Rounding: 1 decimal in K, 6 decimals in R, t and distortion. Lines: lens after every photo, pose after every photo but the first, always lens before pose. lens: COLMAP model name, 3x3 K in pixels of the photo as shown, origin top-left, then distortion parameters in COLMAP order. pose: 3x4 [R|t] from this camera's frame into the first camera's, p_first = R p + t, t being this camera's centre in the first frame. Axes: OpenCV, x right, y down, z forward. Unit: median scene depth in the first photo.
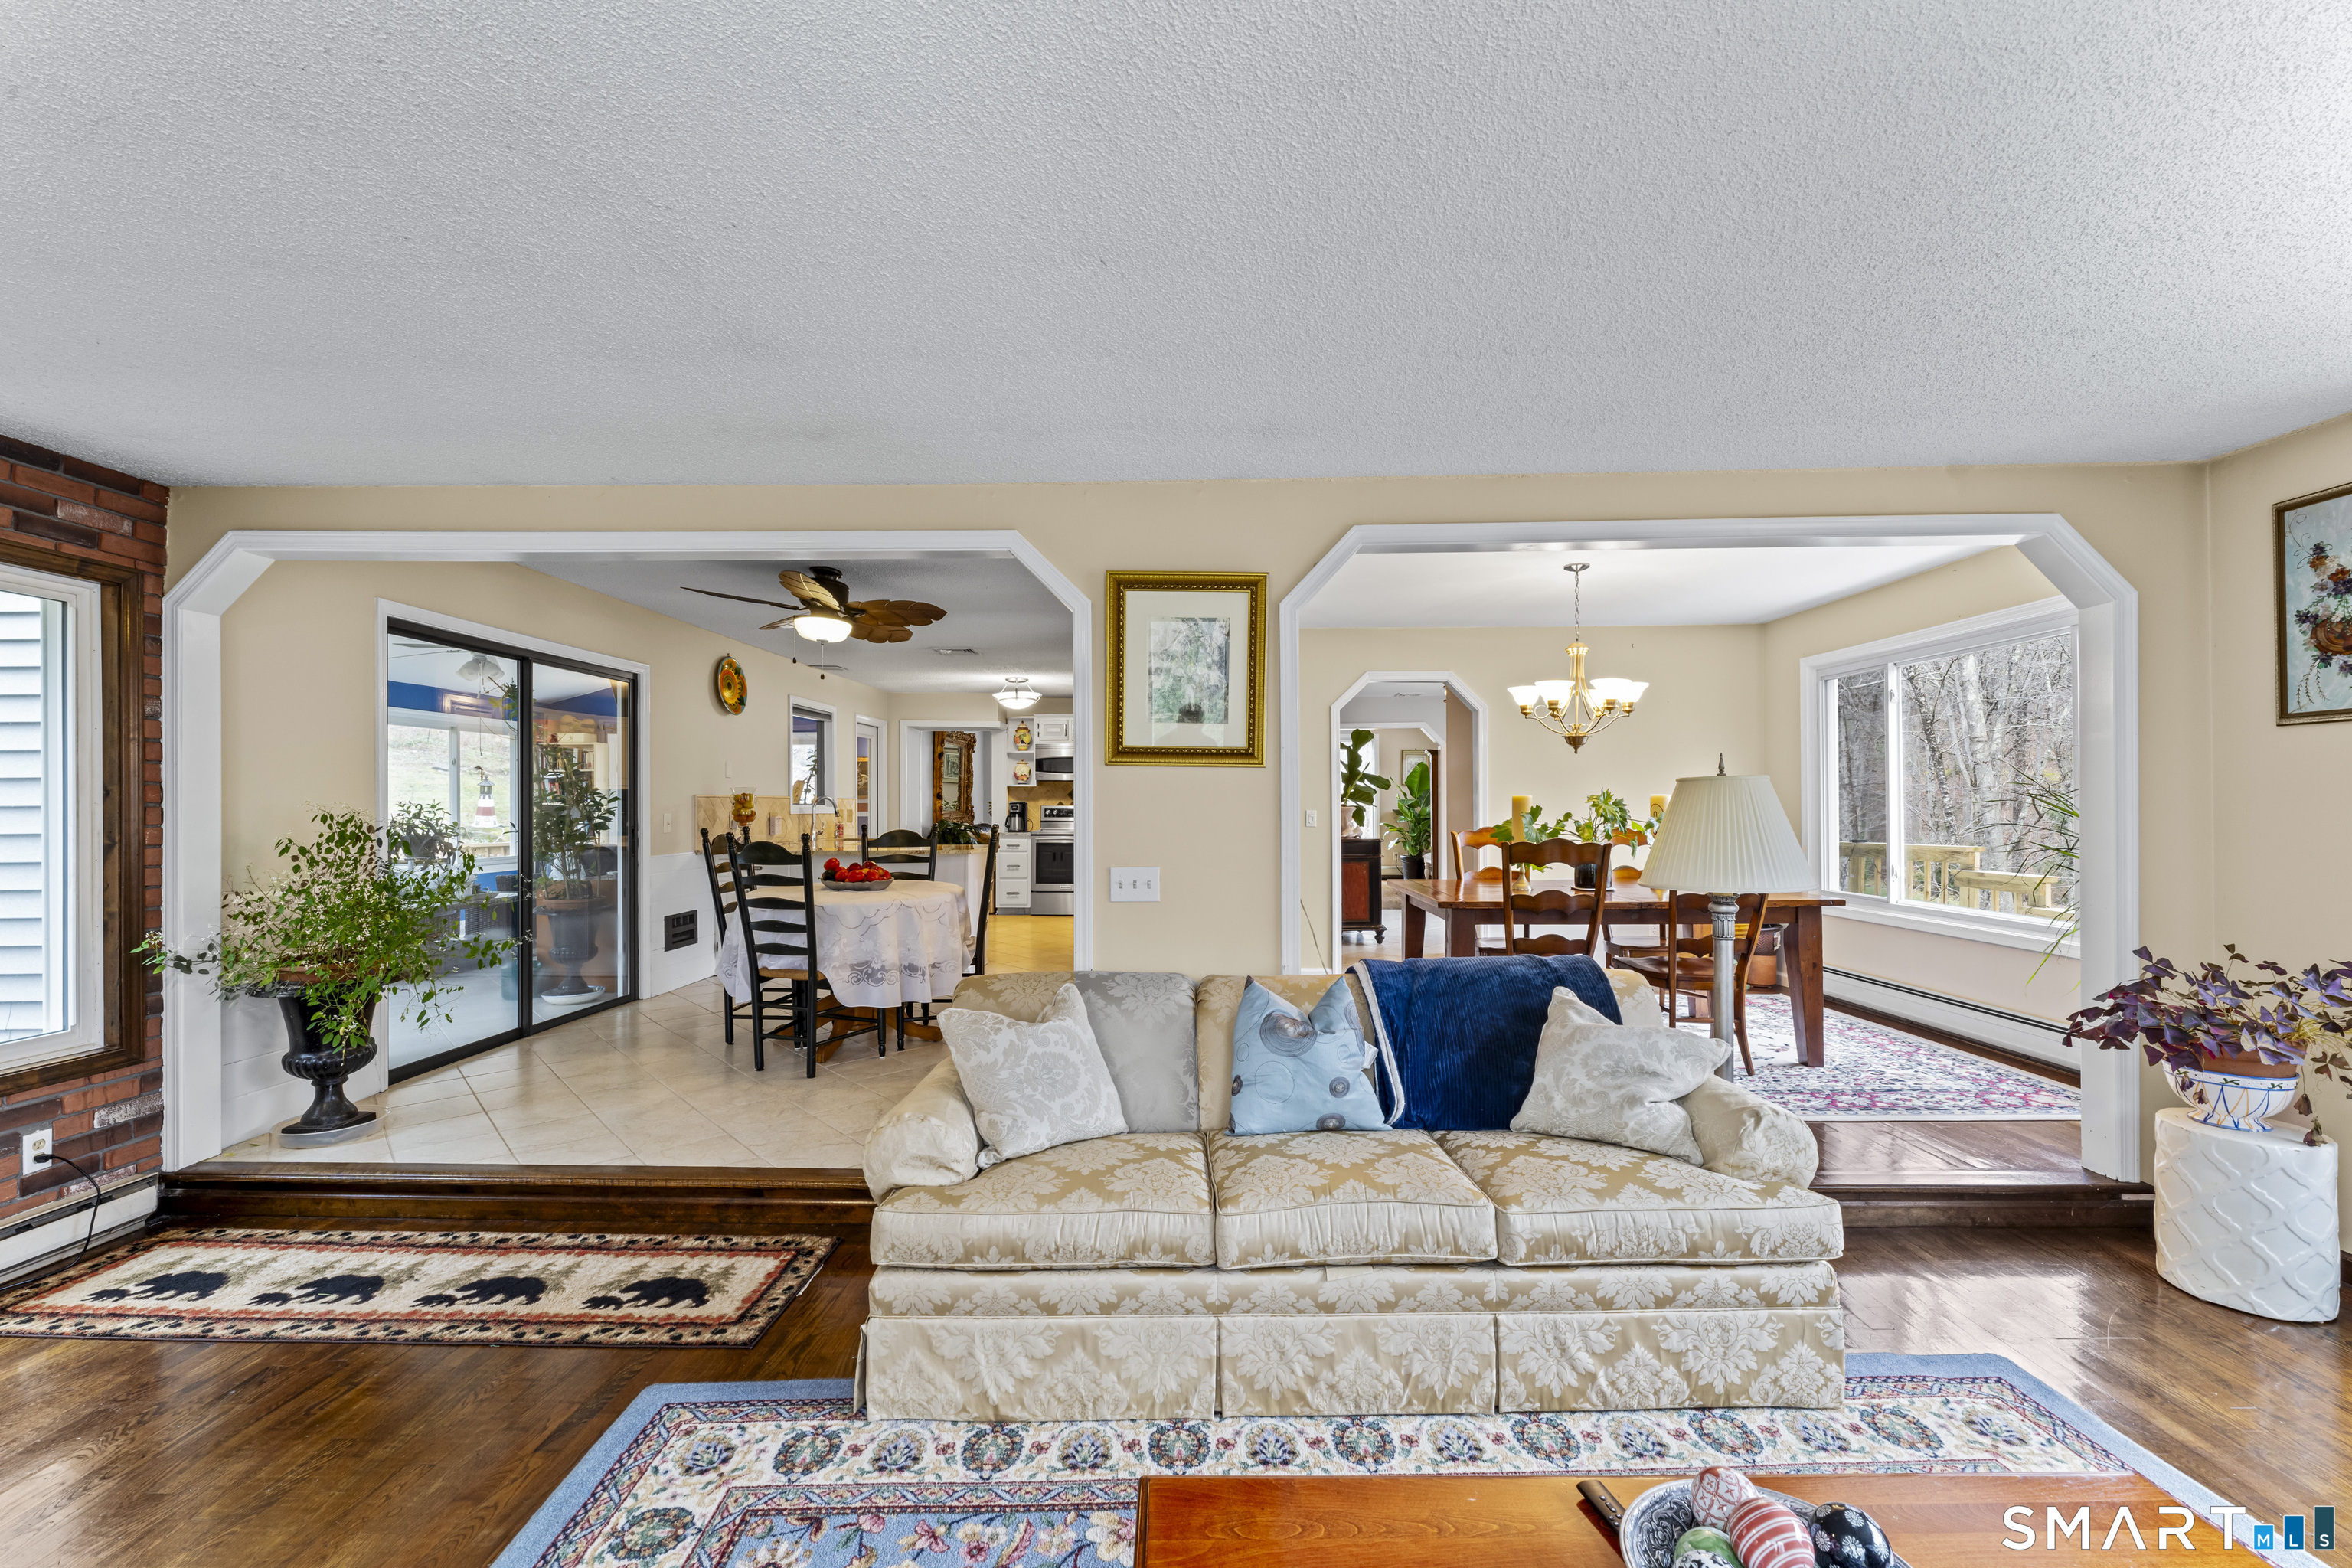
lens RADIAL K [[957.4, 0, 1196.8], [0, 957.4, 792.9], [0, 0, 1]] dist [0.000115, -0.000306]
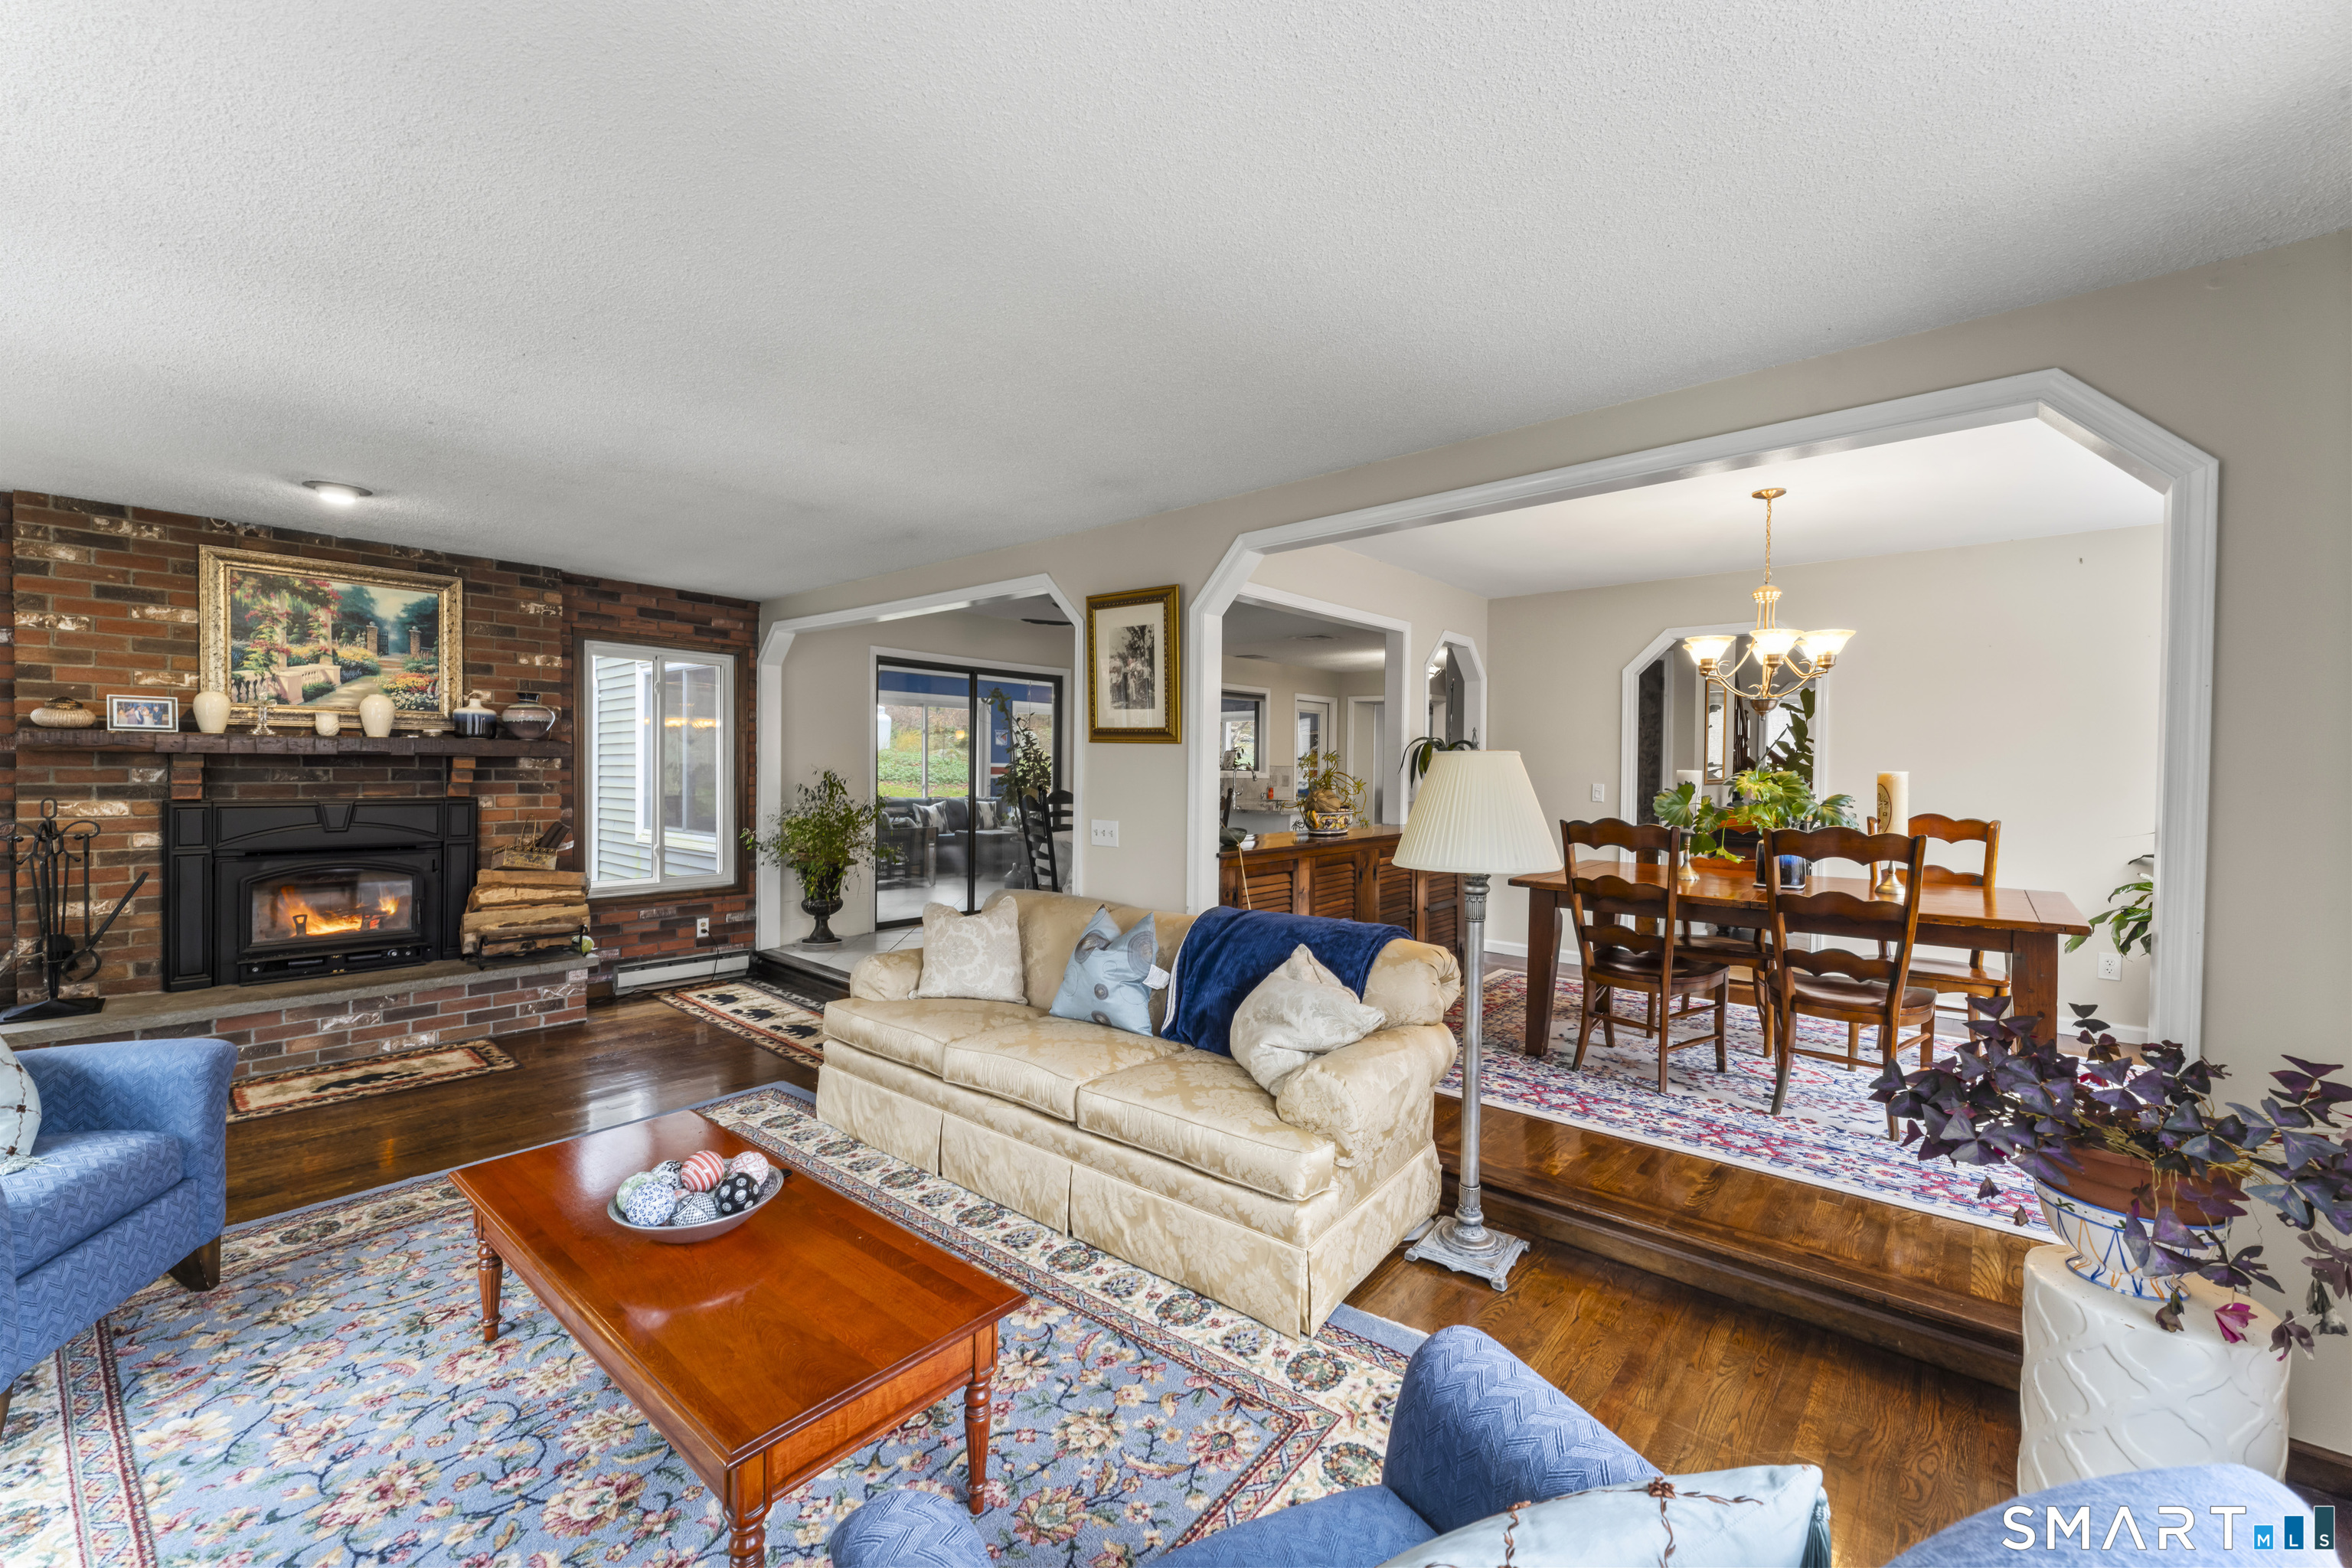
lens RADIAL K [[957.4, 0, 1195.4], [0, 957.4, 778.0], [0, 0, 1]] dist [0.000115, -0.000306]
pose [[0.764759, 0.019144, -0.644033, 0.880793], [-0.007977, 0.999763, 0.020246, -0.007278], [0.644268, -0.010346, 0.764730, 0.075617]]
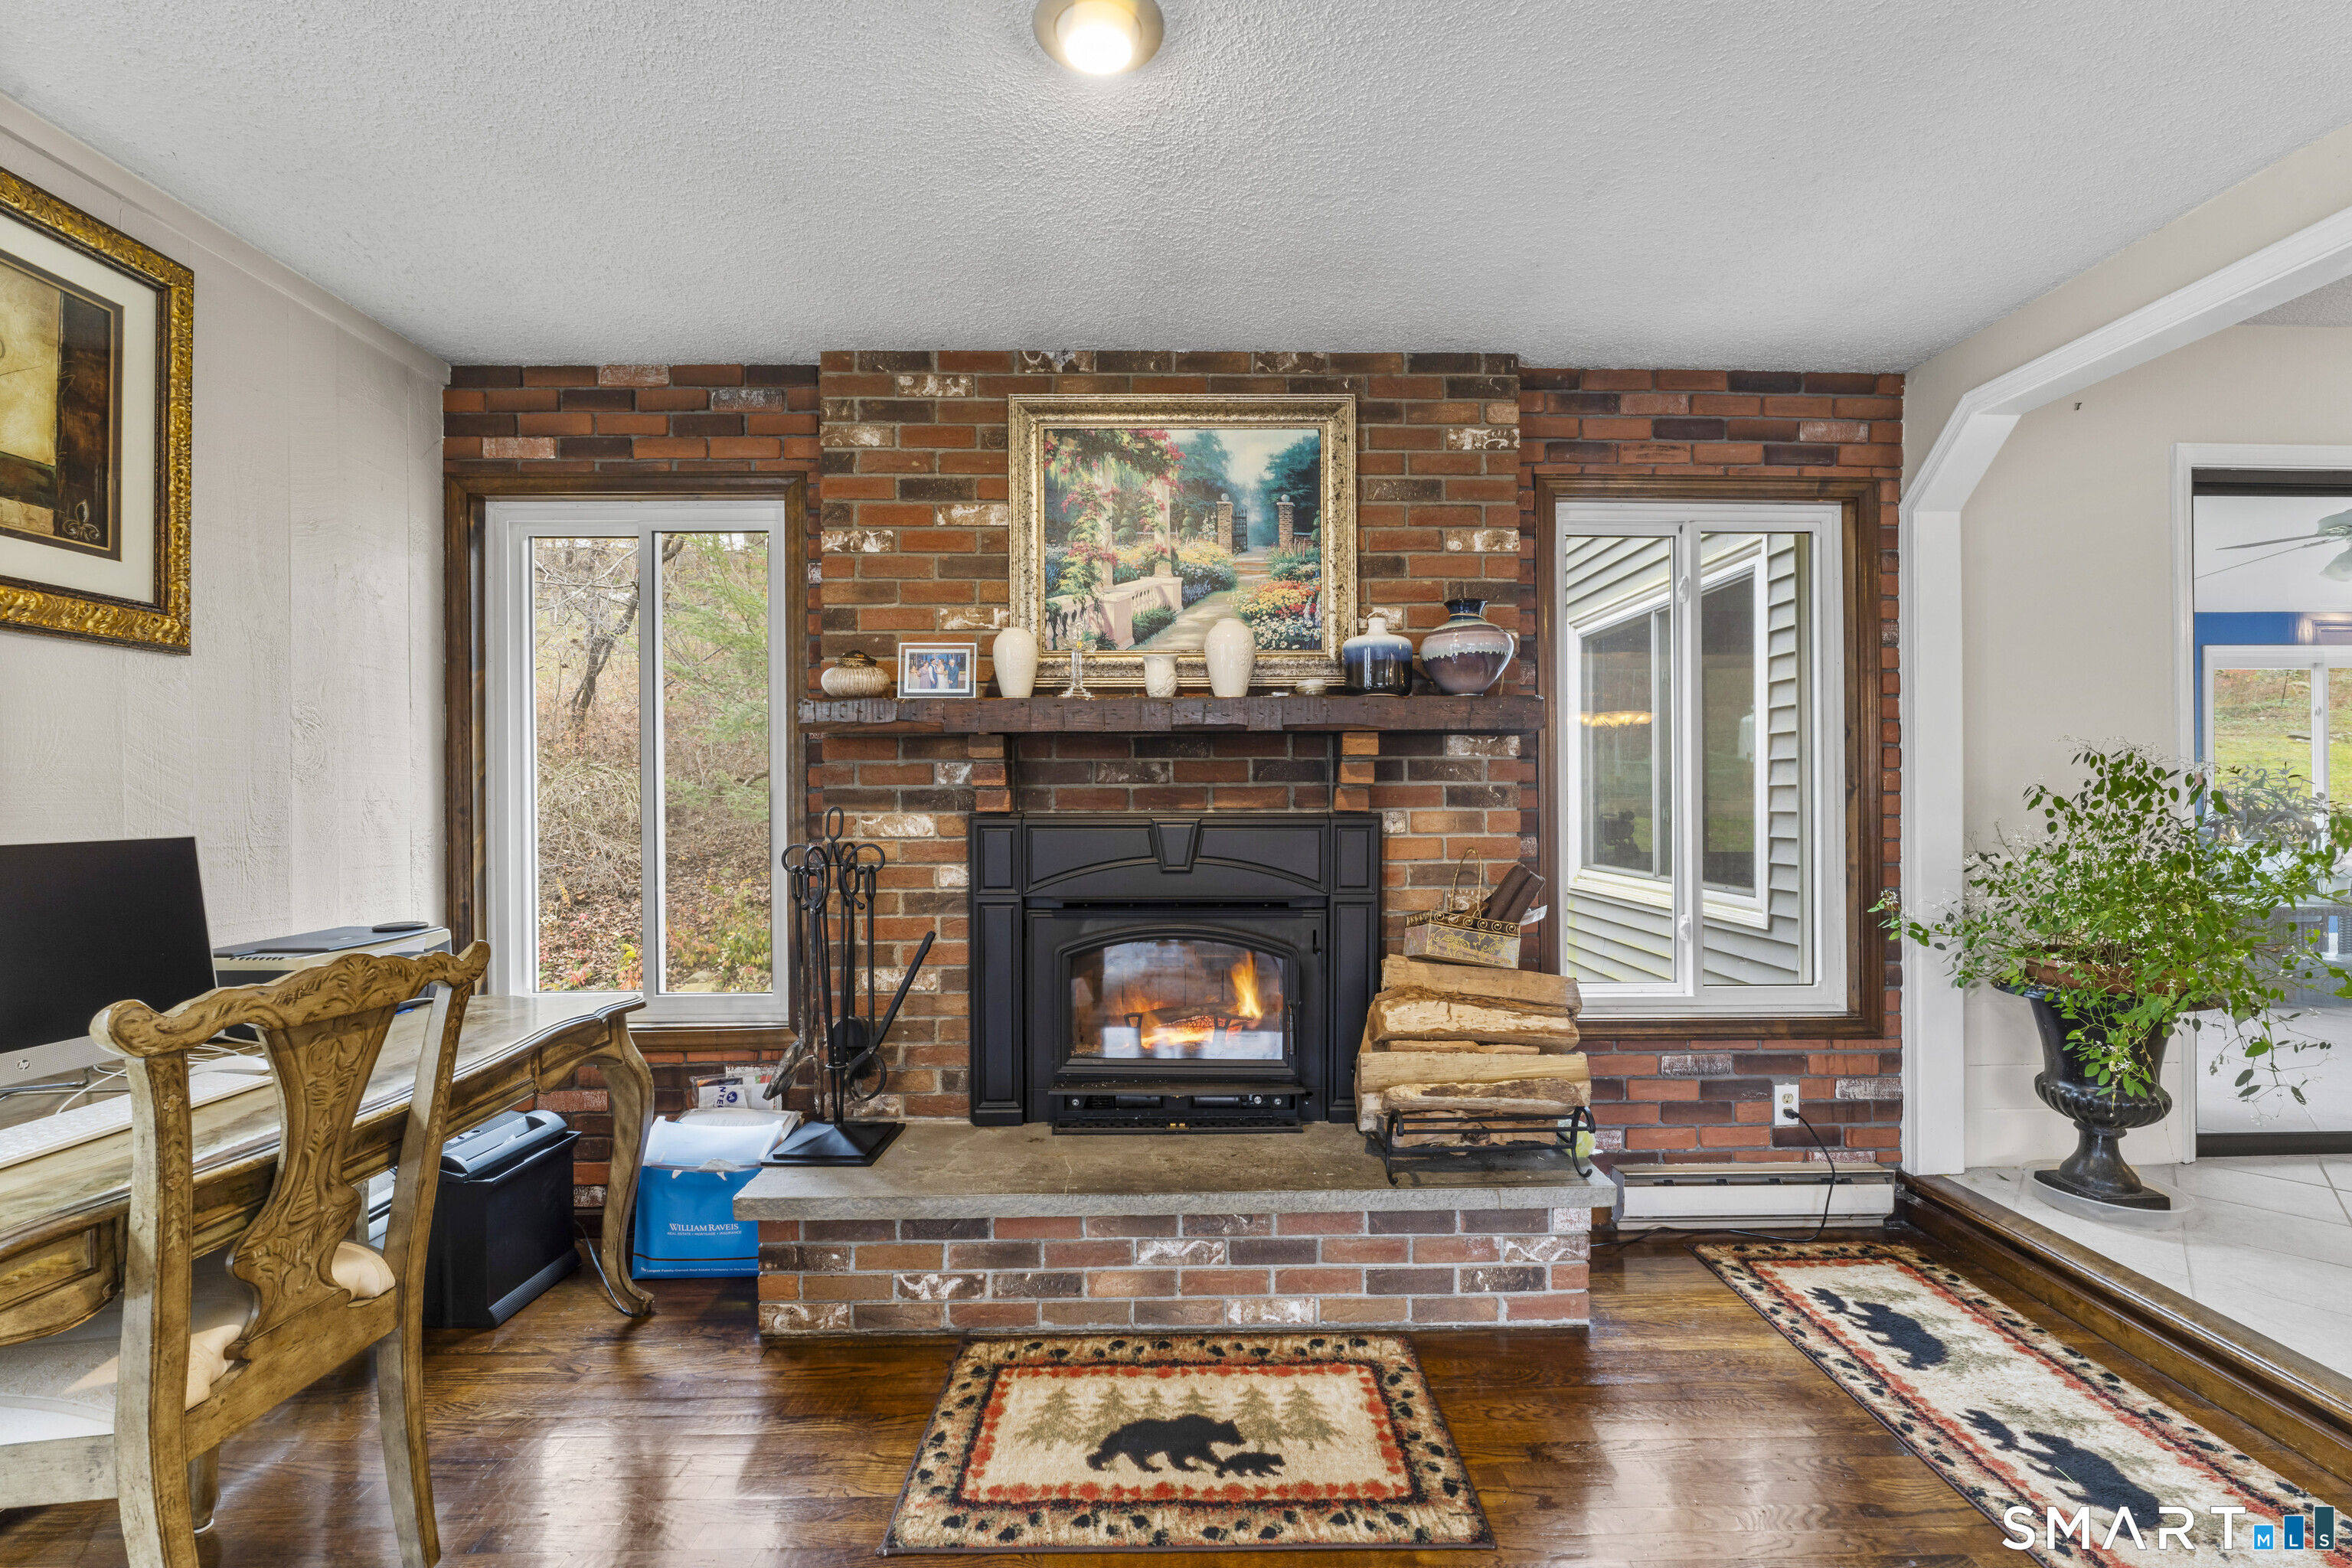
lens RADIAL K [[957.4, 0, 1198.8], [0, 957.4, 799.5], [0, 0, 1]] dist [0.000115, -0.000306]
pose [[0.044653, 0.007691, -0.998973, -0.248786], [0.012673, 0.999886, 0.008264, 0.046344], [0.998922, -0.013029, 0.044551, 0.331693]]
